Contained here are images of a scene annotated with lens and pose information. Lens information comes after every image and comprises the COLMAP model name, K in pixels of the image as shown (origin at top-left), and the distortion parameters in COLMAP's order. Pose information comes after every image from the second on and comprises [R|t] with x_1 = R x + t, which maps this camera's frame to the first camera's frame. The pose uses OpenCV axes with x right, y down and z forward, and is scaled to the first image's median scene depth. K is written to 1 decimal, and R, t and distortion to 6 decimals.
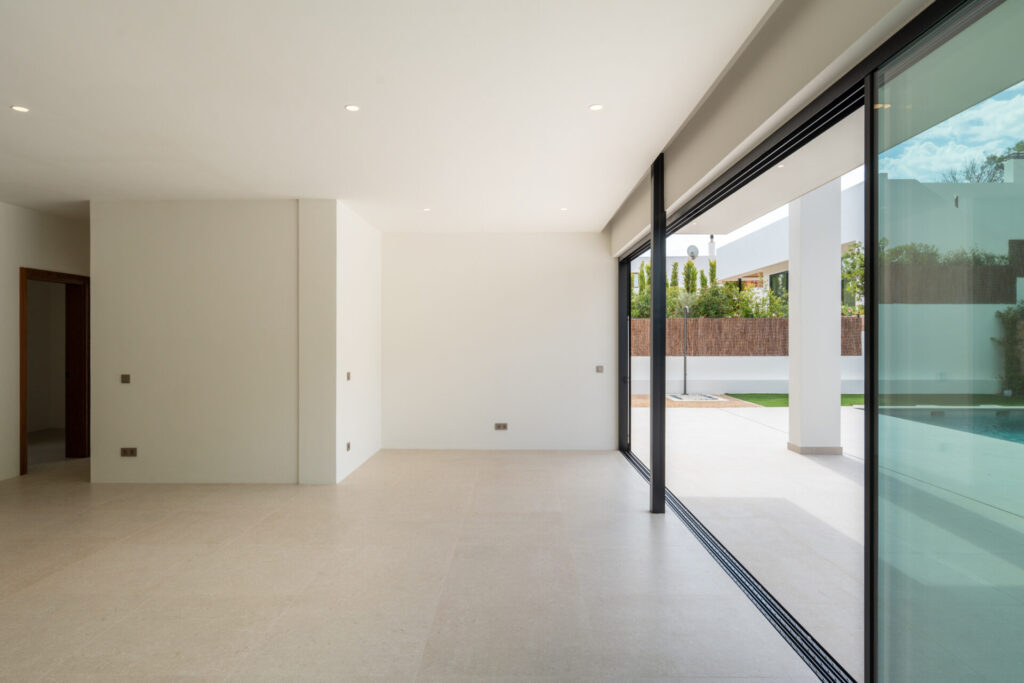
lens RADIAL K [[590.5, 0, 512.0], [0, 590.5, 341.5], [0, 0, 1]] dist [-0.002391, -0.000536]
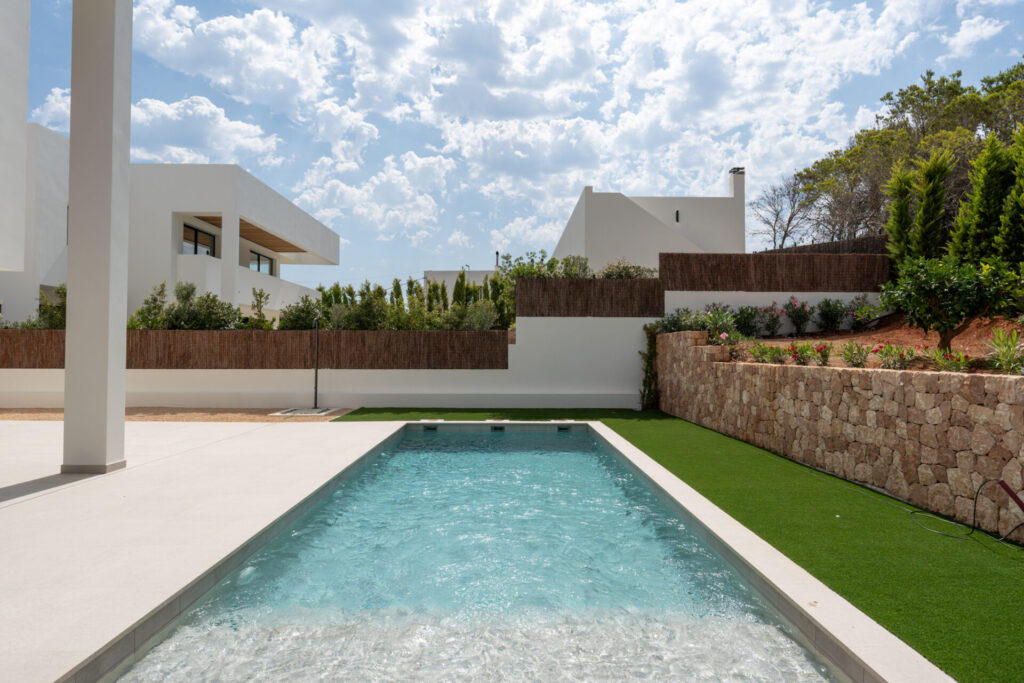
lens RADIAL K [[590.5, 0, 512.0], [0, 590.5, 341.5], [0, 0, 1]] dist [-0.002391, -0.000536]
pose [[0.999668, 0.003502, 0.025511, 0.574595], [-0.002933, 0.999747, -0.022308, -0.000048], [-0.025582, 0.022225, 0.999426, 0.011369]]
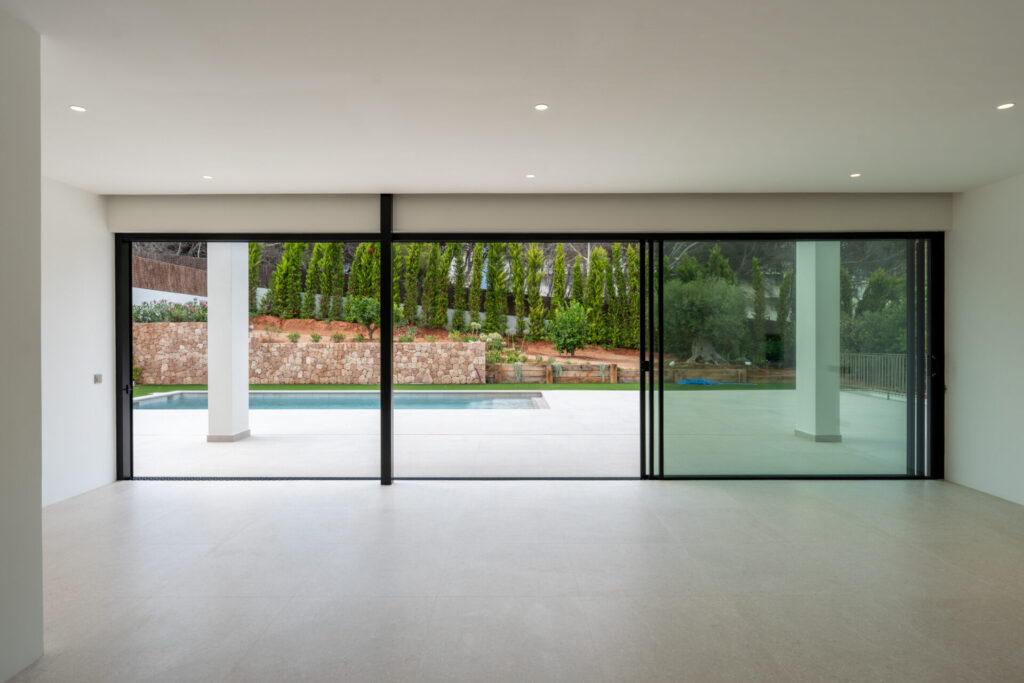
lens RADIAL K [[560.0, 0, 512.0], [0, 560.0, 341.5], [0, 0, 1]] dist [0.000004, -0.000041]
pose [[-0.007811, -0.009086, 0.999928, -0.260738], [0.007373, 0.999931, 0.009144, -0.001192], [-0.999942, 0.007444, -0.007743, 0.225344]]
